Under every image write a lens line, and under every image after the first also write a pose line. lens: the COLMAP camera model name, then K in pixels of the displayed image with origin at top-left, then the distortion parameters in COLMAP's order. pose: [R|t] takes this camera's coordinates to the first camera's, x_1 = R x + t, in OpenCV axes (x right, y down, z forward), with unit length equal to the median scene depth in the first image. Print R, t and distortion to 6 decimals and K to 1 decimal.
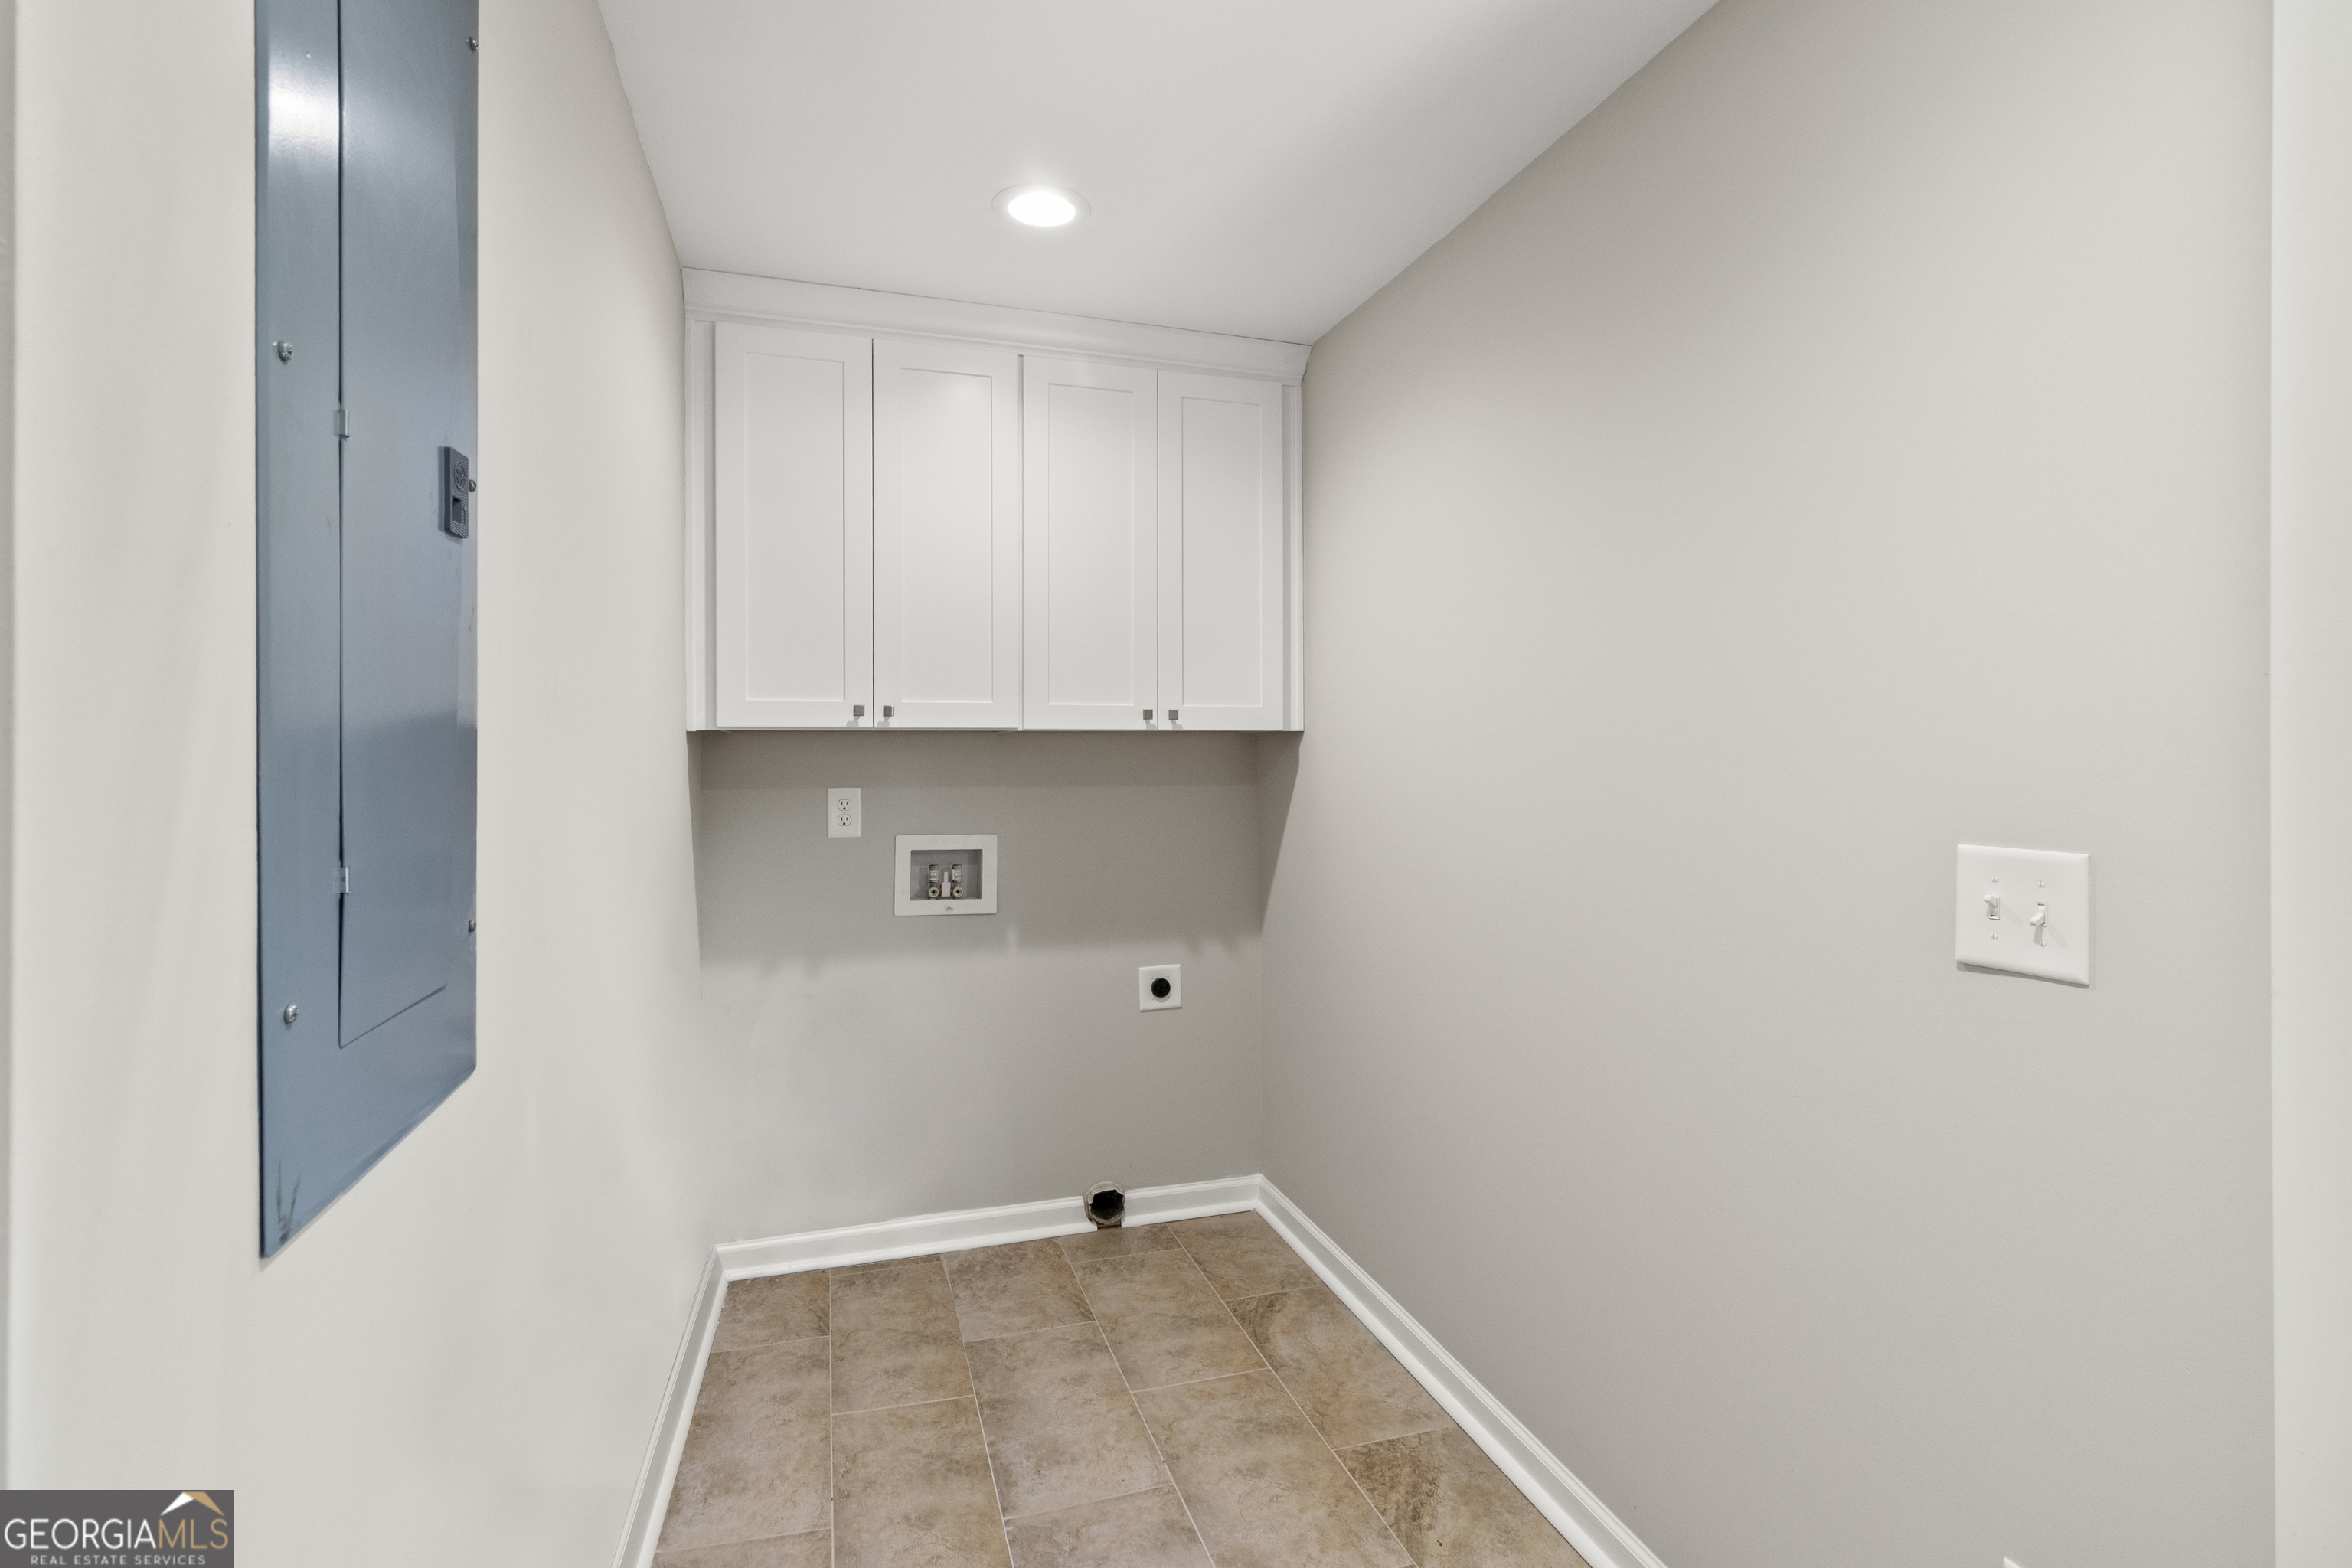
lens RADIAL K [[1105.0, 0, 1176.9], [0, 1105.0, 775.9], [0, 0, 1]] dist [0.000861, 0.004946]
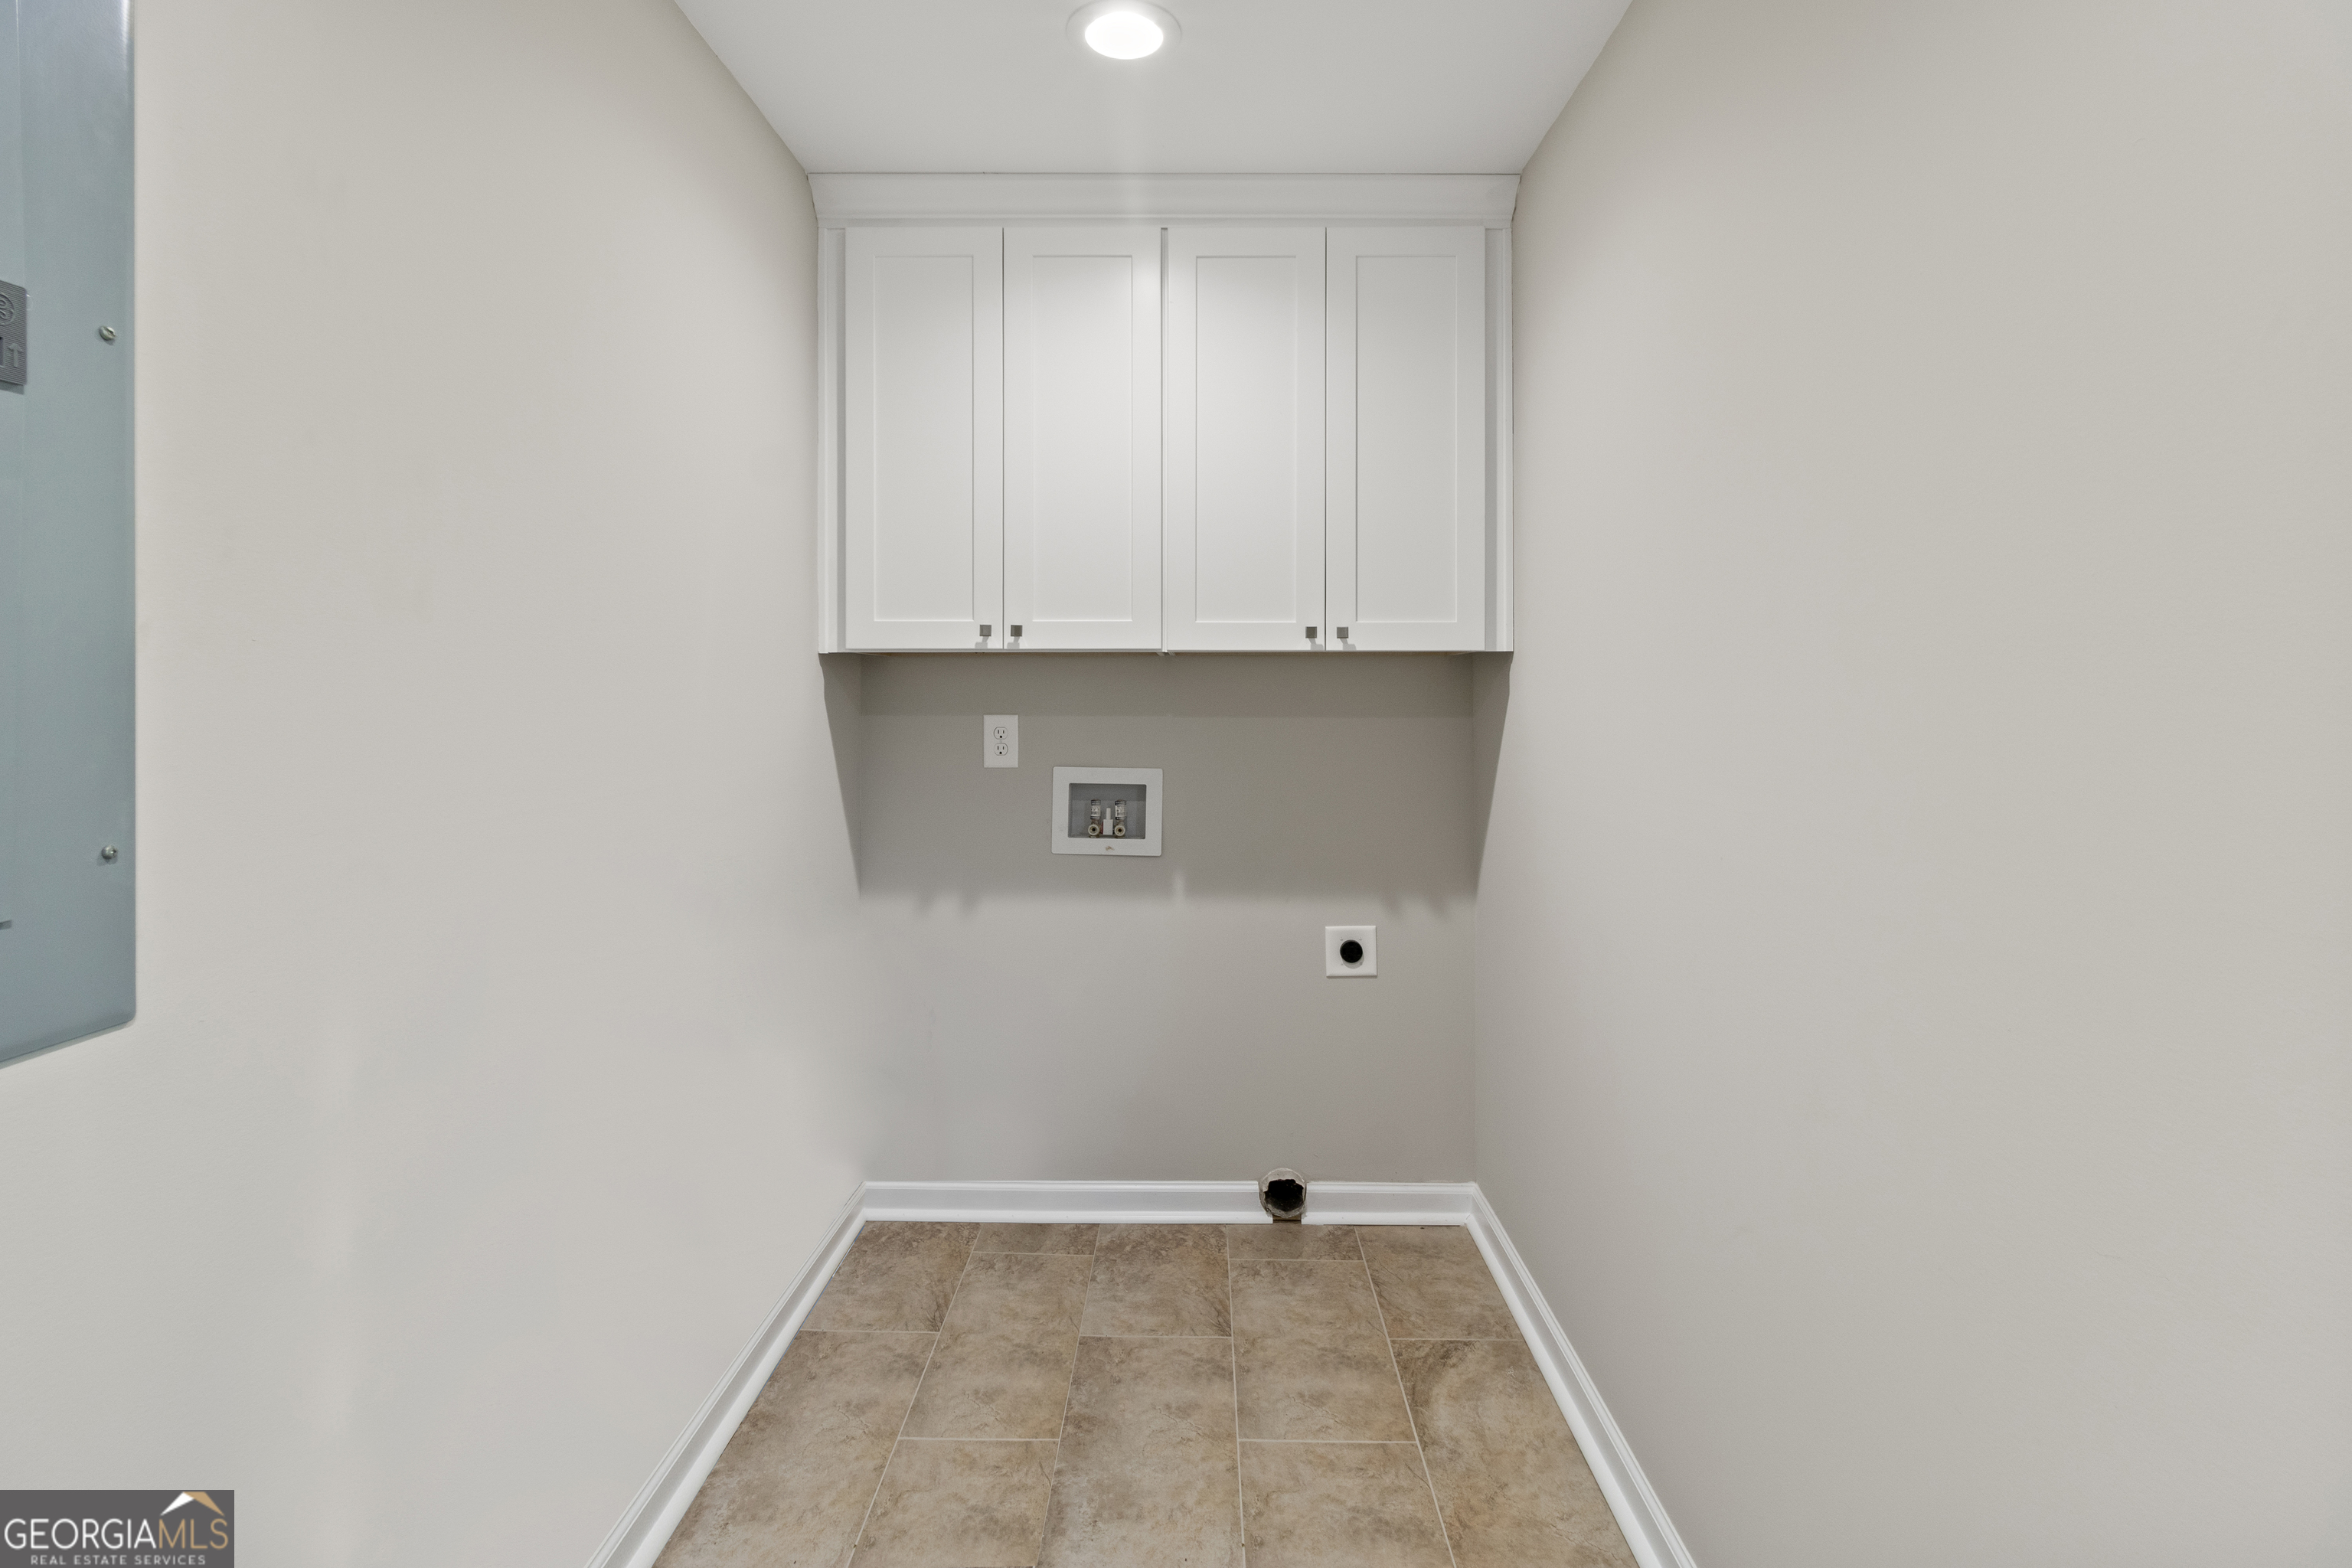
lens RADIAL K [[1105.0, 0, 1193.1], [0, 1105.0, 706.0], [0, 0, 1]] dist [0.000861, 0.004946]
pose [[0.950302, 0.008676, -0.311208, 0.149319], [-0.009845, 0.999949, -0.002185, 0.003764], [0.311173, 0.005140, 0.950339, 0.157171]]
